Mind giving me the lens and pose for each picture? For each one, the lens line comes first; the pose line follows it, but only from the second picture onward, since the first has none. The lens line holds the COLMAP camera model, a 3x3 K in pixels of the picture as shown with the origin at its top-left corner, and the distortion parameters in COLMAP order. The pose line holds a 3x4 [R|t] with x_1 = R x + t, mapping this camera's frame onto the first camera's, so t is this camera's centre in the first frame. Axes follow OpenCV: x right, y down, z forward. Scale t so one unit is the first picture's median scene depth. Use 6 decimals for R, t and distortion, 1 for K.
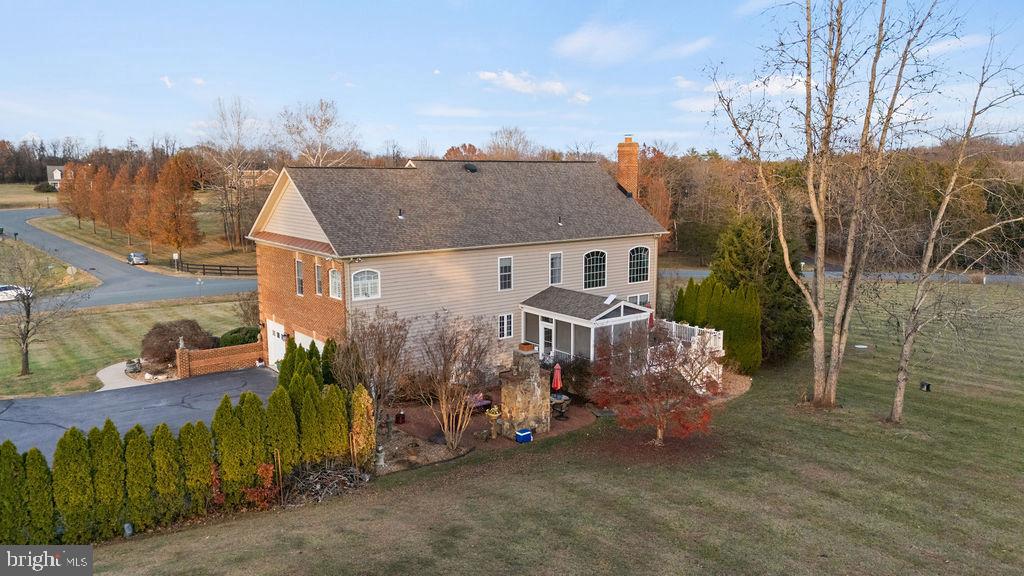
lens RADIAL K [[772.0, 0, 518.5], [0, 772.0, 289.6], [0, 0, 1]] dist [0.042801, -0.001486]
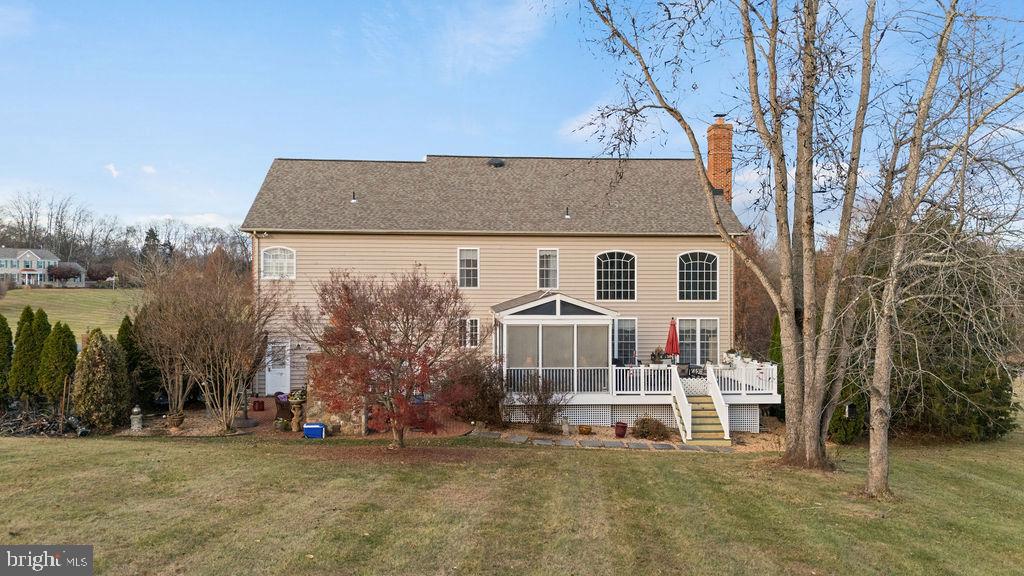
lens RADIAL K [[772.0, 0, 518.5], [0, 772.0, 289.6], [0, 0, 1]] dist [0.042801, -0.001486]
pose [[0.821572, 0.000510, -0.570105, 0.480258], [-0.091709, 0.987095, -0.131278, 0.101525], [0.562681, 0.160138, 0.811016, 0.344802]]
